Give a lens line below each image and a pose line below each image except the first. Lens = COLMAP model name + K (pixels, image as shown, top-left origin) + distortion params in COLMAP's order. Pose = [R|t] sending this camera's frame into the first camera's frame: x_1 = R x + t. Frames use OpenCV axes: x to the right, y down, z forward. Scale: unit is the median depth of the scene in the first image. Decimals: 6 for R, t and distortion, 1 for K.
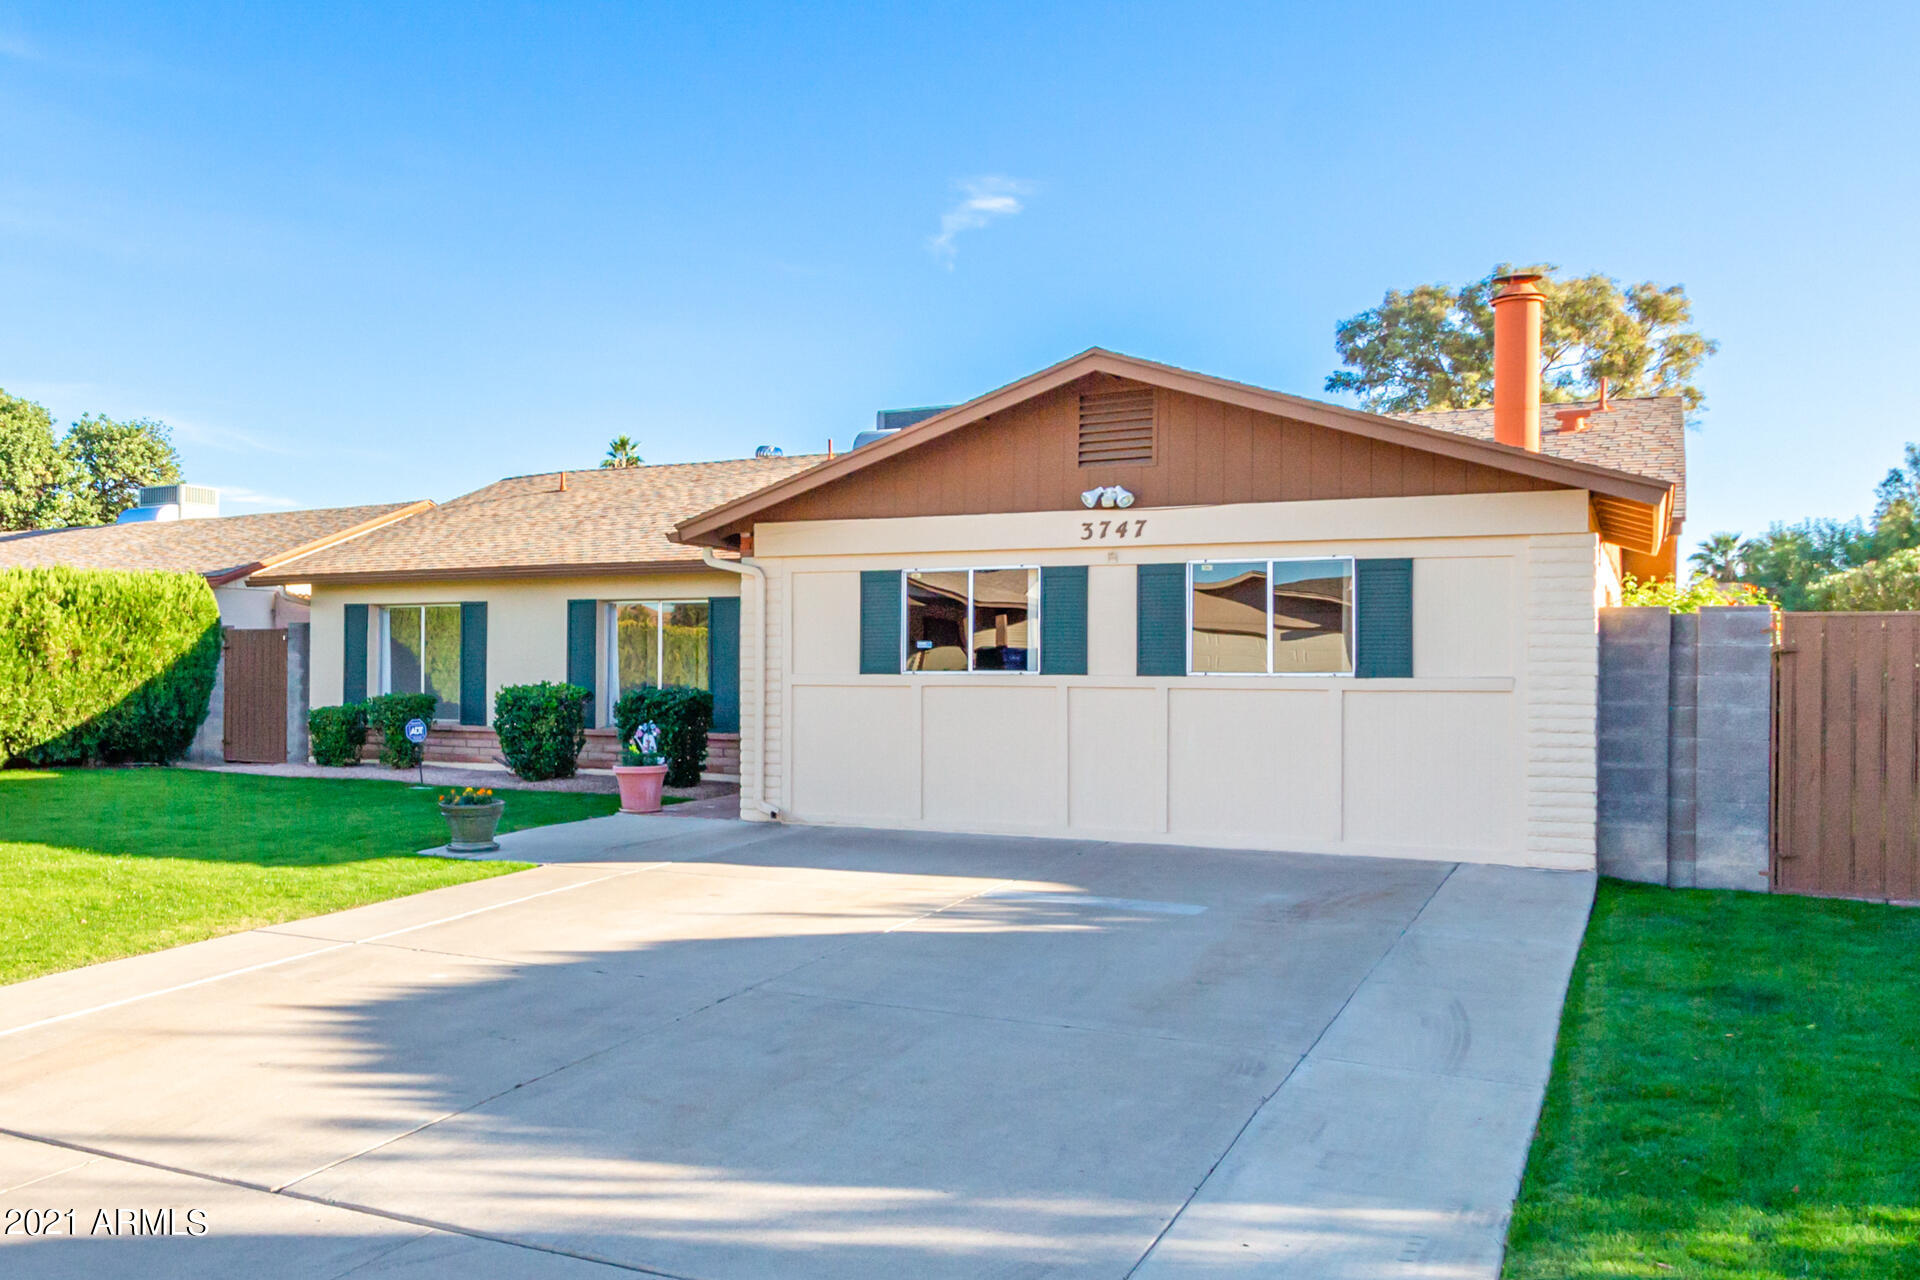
lens RADIAL K [[1729.7, 0, 959.6], [0, 1729.7, 678.7], [0, 0, 1]] dist [-0.000706, -0.002569]
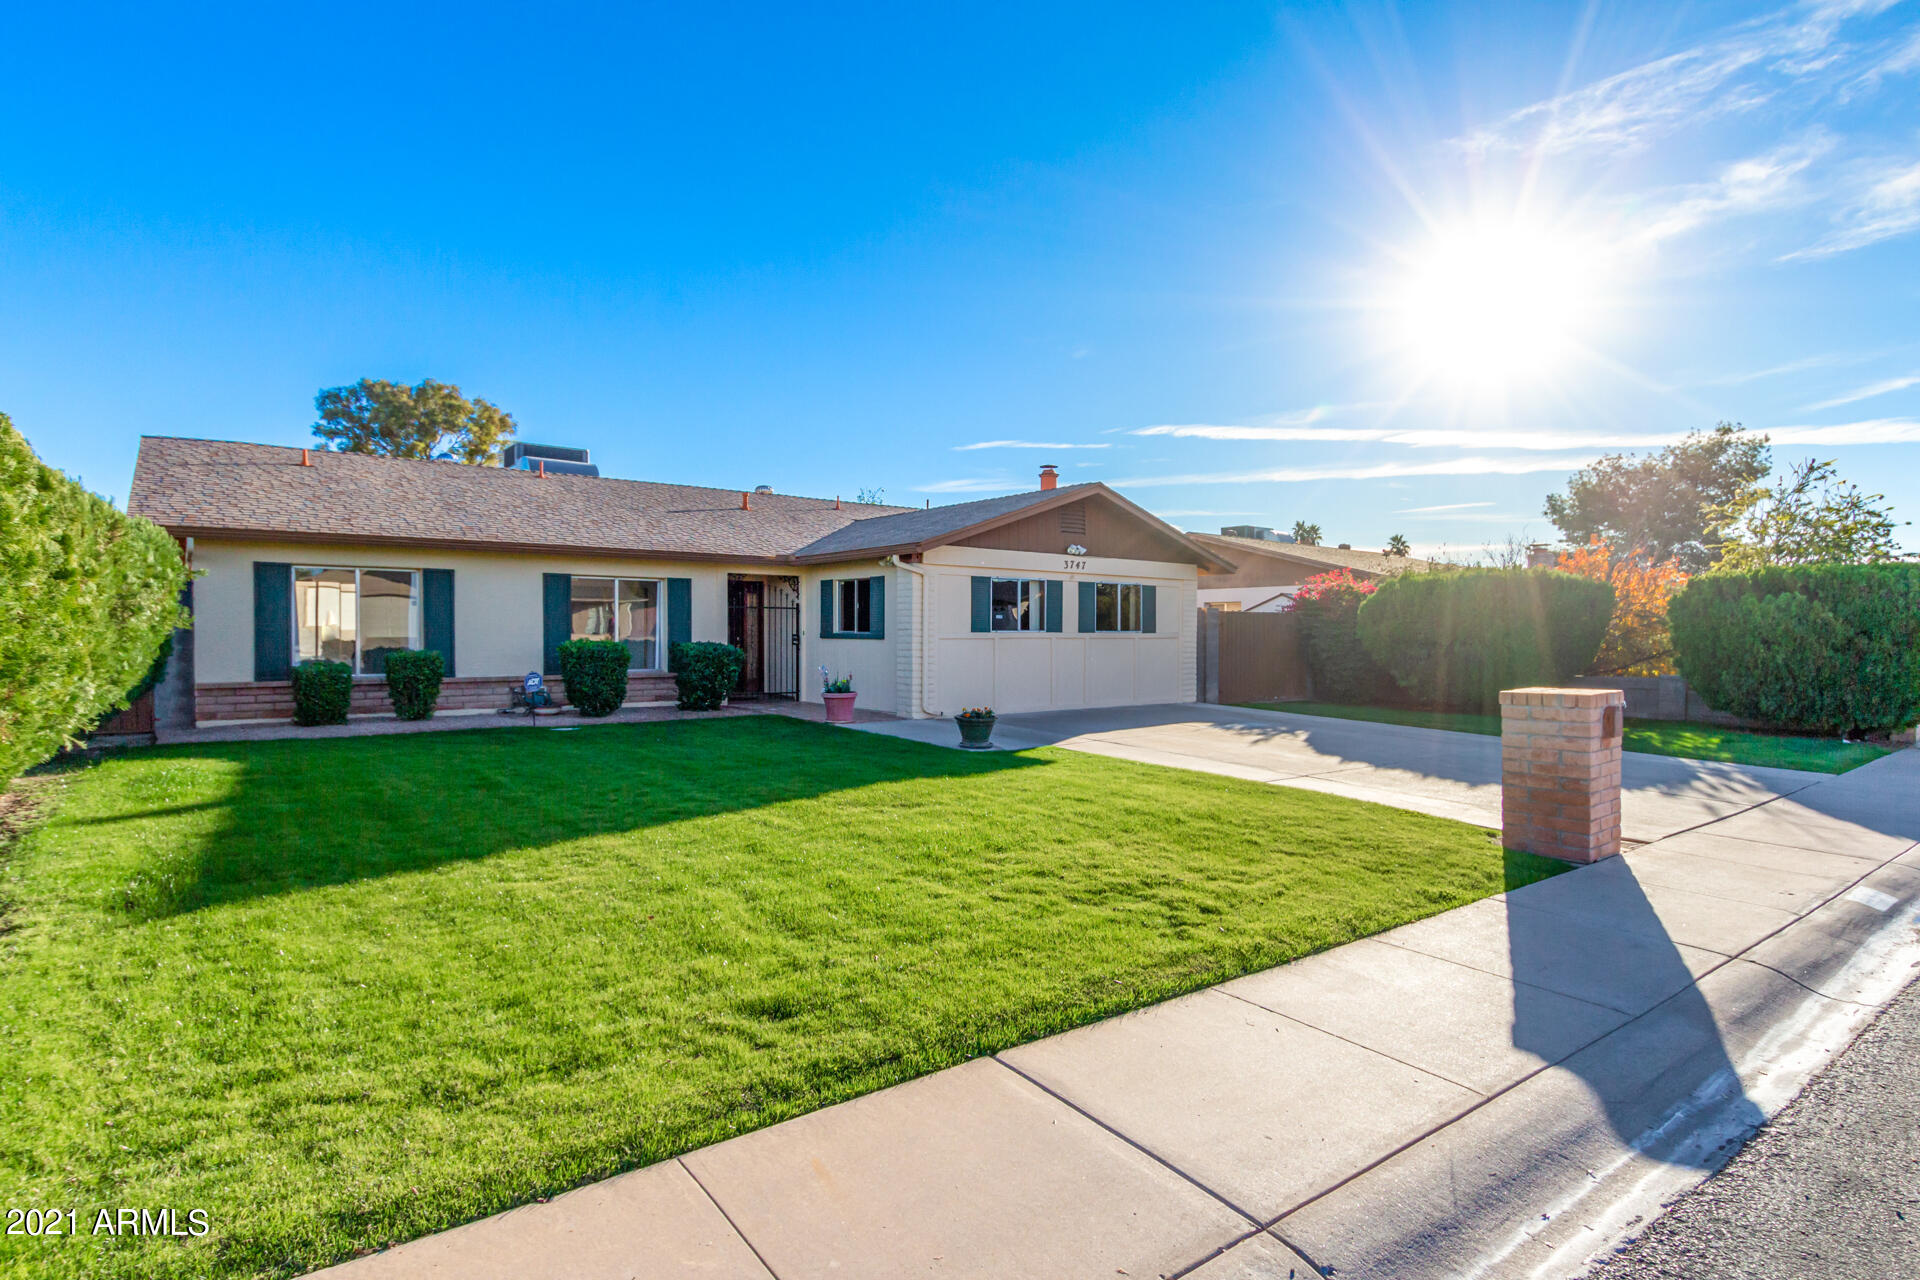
lens RADIAL K [[930.5, 0, 960.0], [0, 930.5, 640.0], [0, 0, 1]] dist [0.021919, 0.000127]
pose [[0.425711, -0.012190, 0.904777, -0.962637], [0.001299, 0.999916, 0.012860, -0.007123], [-0.904858, -0.004300, 0.425691, 0.594483]]
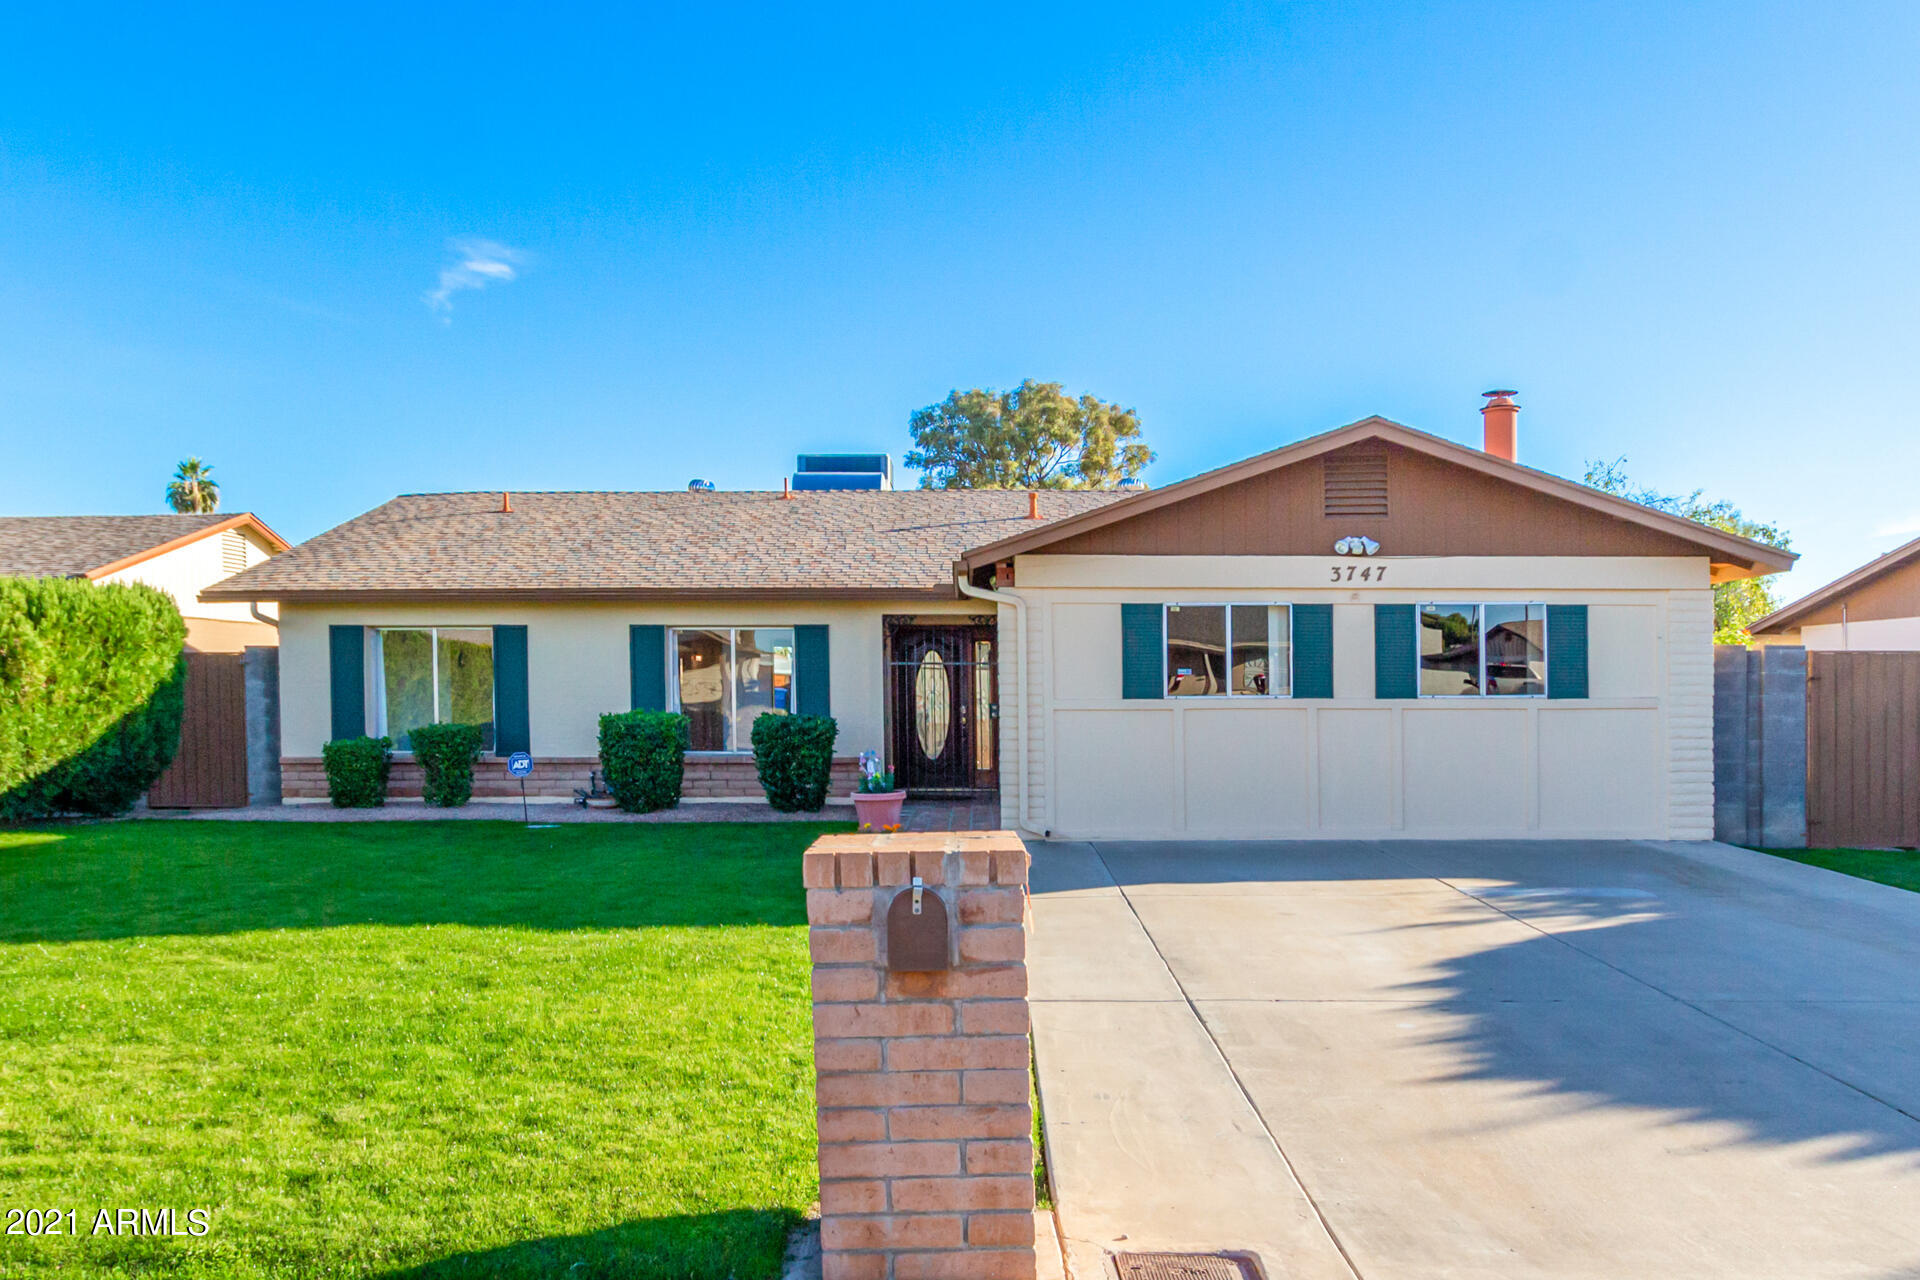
lens RADIAL K [[1351.4, 0, 961.3], [0, 1351.4, 737.7], [0, 0, 1]] dist [0.001613, 0.001559]
pose [[0.870981, -0.022554, 0.490798, -0.560437], [0.008095, 0.999469, 0.031564, -0.006072], [-0.491249, -0.023519, 0.870702, 0.313304]]
